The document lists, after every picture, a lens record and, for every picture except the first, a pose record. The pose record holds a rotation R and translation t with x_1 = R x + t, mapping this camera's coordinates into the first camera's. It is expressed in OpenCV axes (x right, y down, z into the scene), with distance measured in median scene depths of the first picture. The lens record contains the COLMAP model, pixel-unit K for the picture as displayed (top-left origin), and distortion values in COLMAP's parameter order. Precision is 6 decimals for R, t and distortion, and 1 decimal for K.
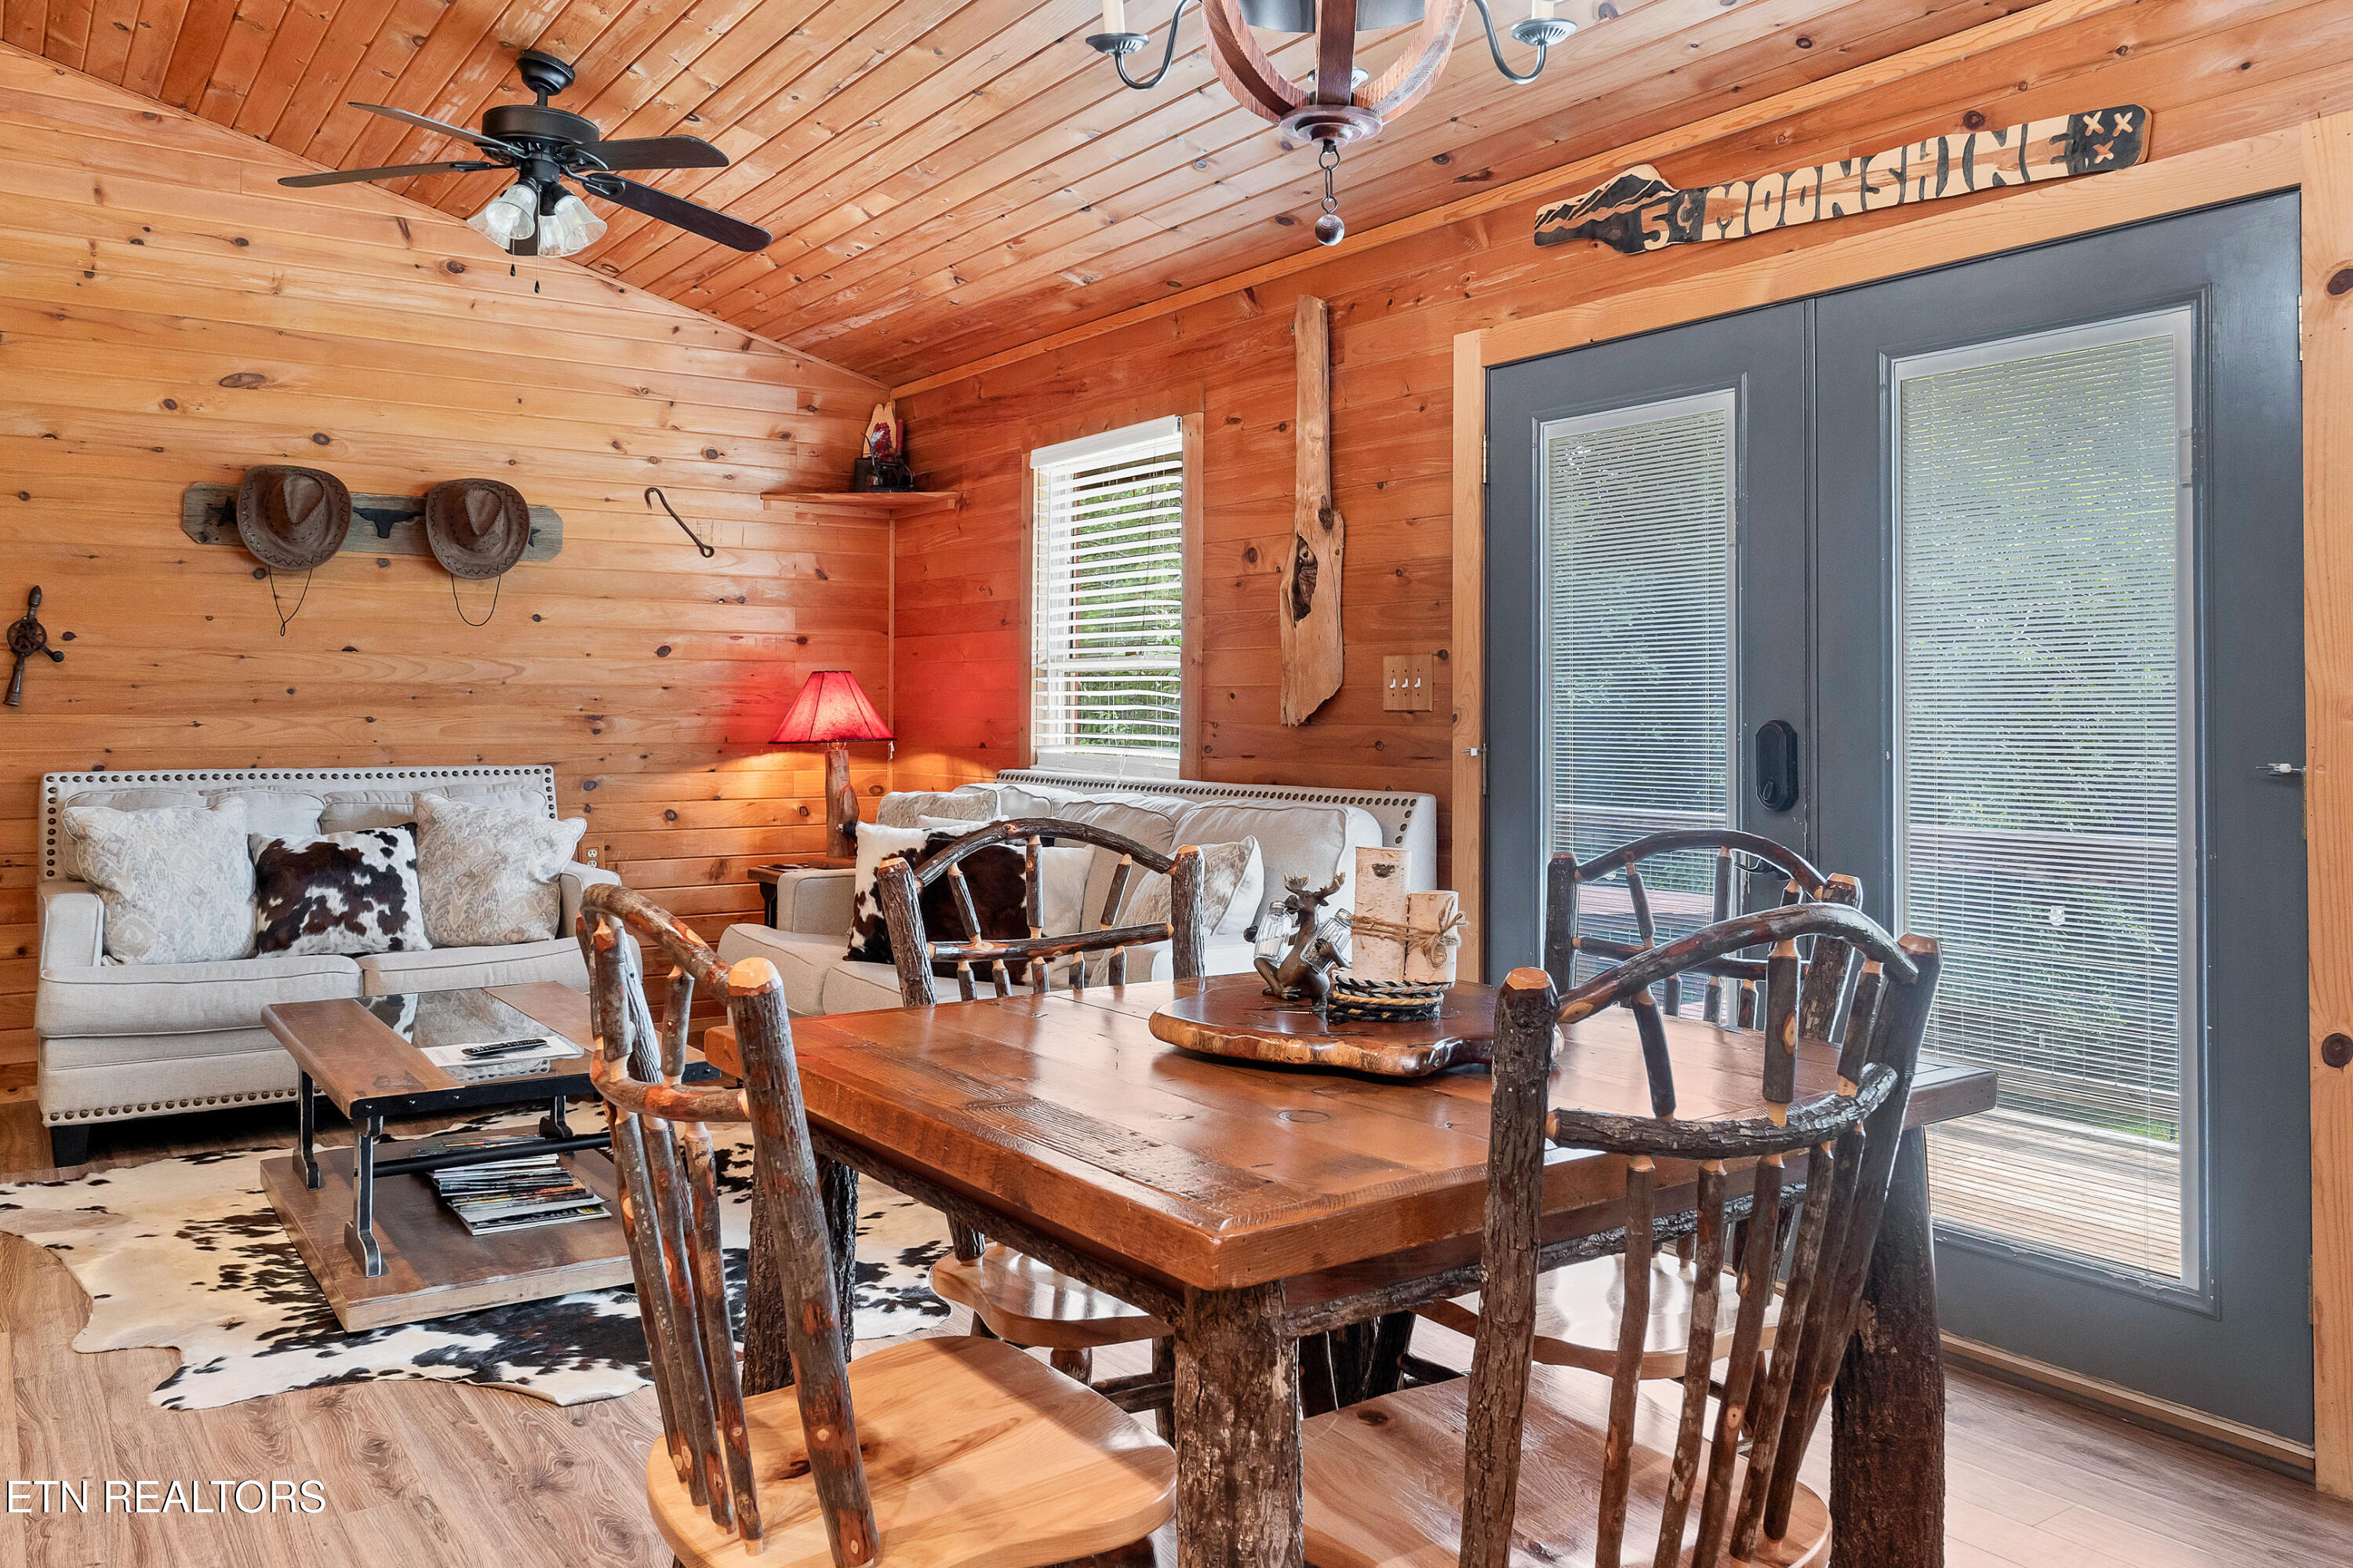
lens RADIAL K [[1759.4, 0, 1172.9], [0, 1759.4, 679.7], [0, 0, 1]] dist [0.006912, -0.006025]
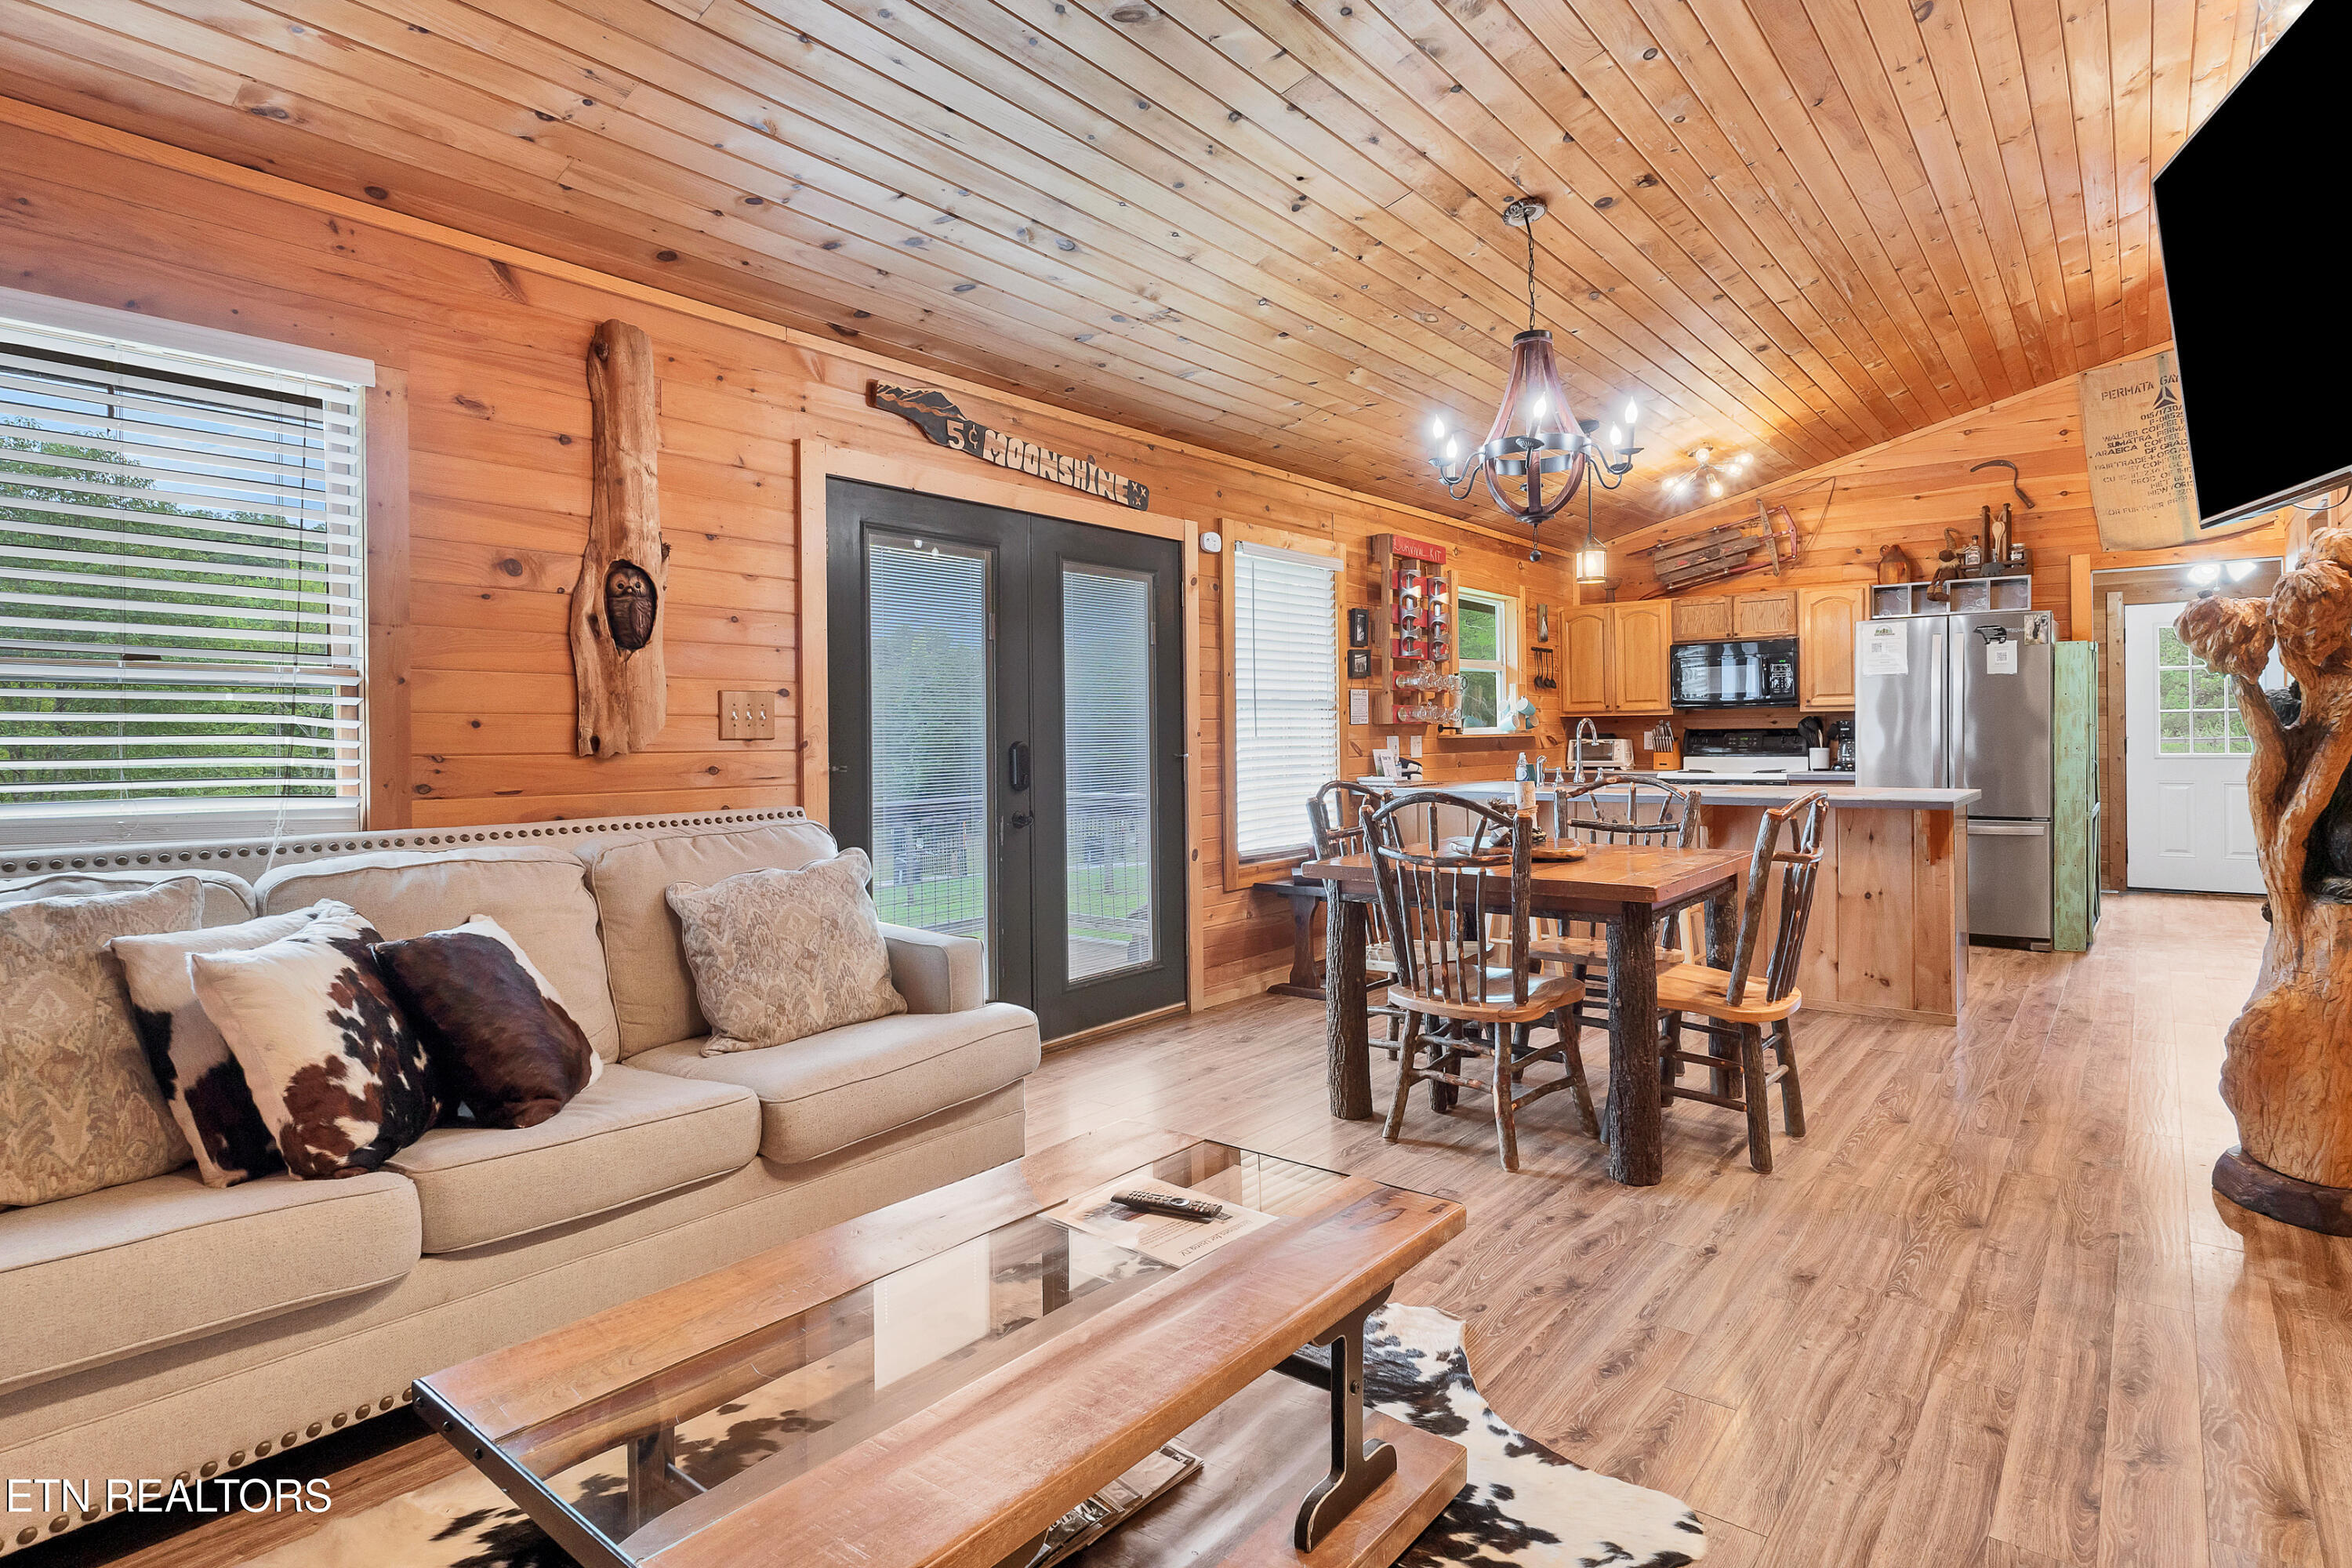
lens RADIAL K [[1209.3, 0, 1178.4], [0, 1209.3, 739.6], [0, 0, 1]] dist [-0.005804, -0.000363]
pose [[-0.283890, -0.003708, 0.958850, -0.675110], [-0.008518, 0.999963, 0.001345, 0.013864], [-0.958819, -0.007785, -0.283911, 0.897017]]
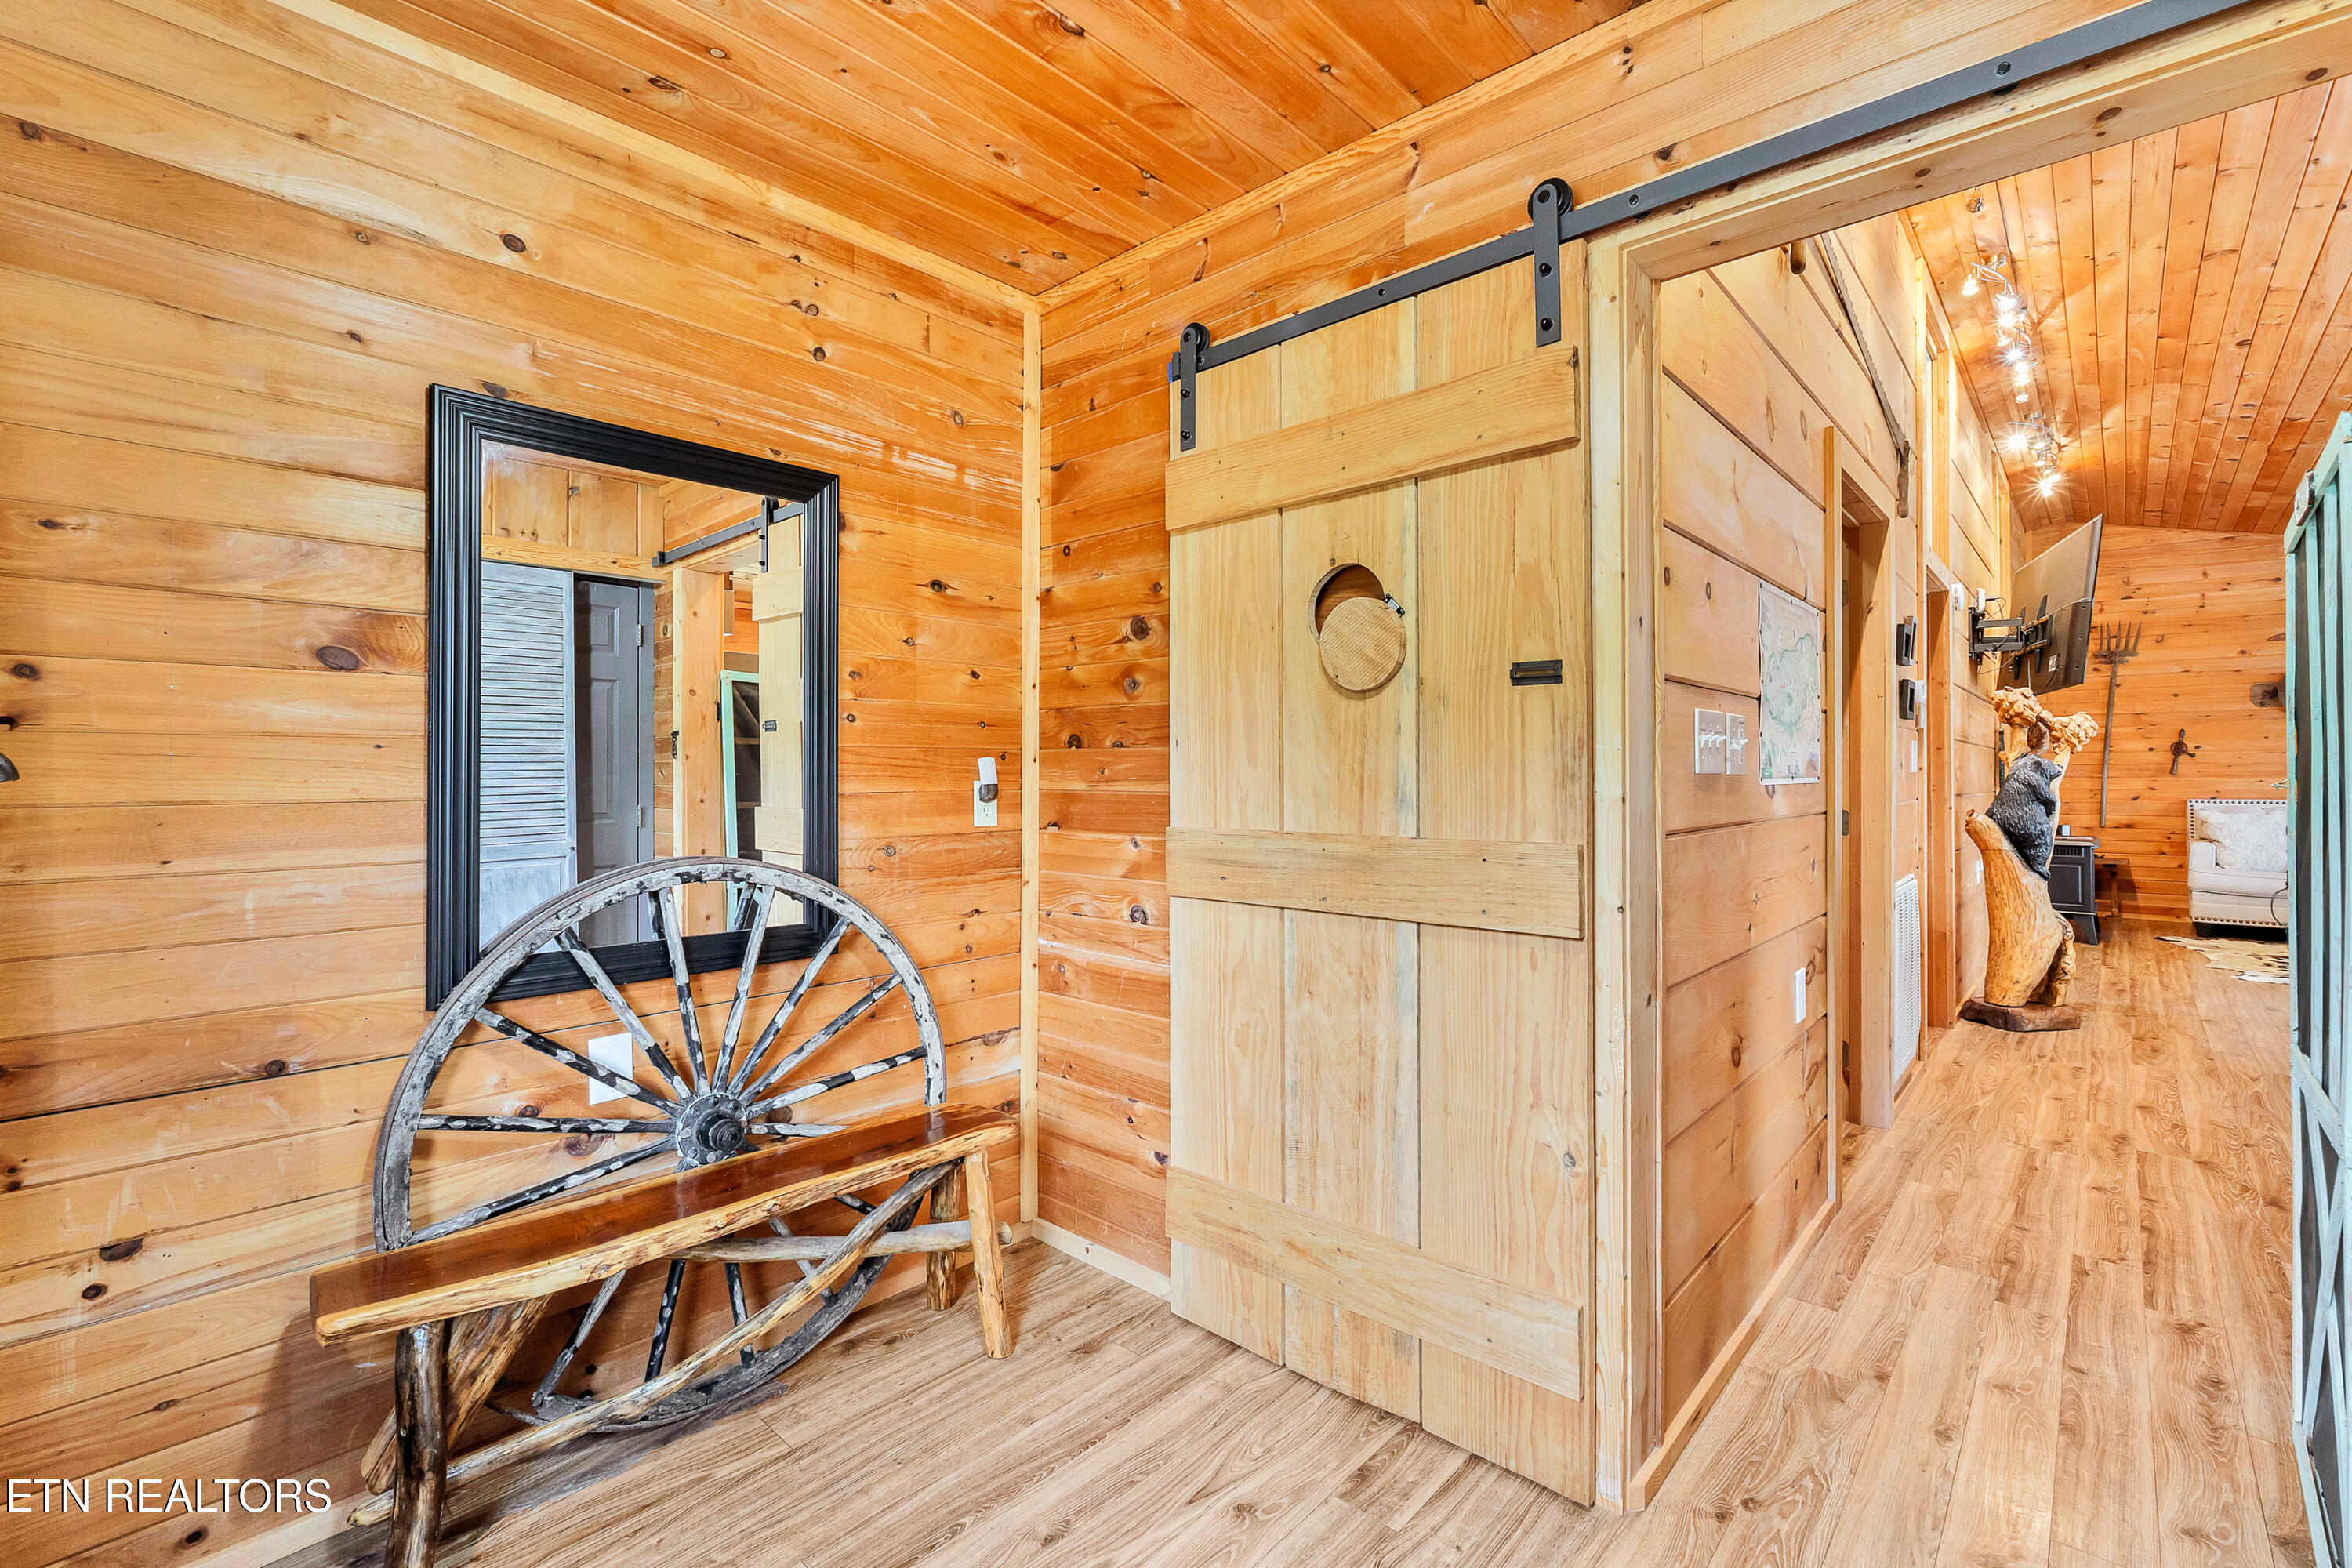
lens RADIAL K [[1044.7, 0, 1158.6], [0, 1044.7, 761.7], [0, 0, 1]] dist [-0.001485, -0.000703]
pose [[0.220005, -0.017431, -0.975343, 0.609824], [0.022600, 0.999663, -0.012768, -0.021081], [0.975237, -0.019234, 0.220324, -0.948818]]
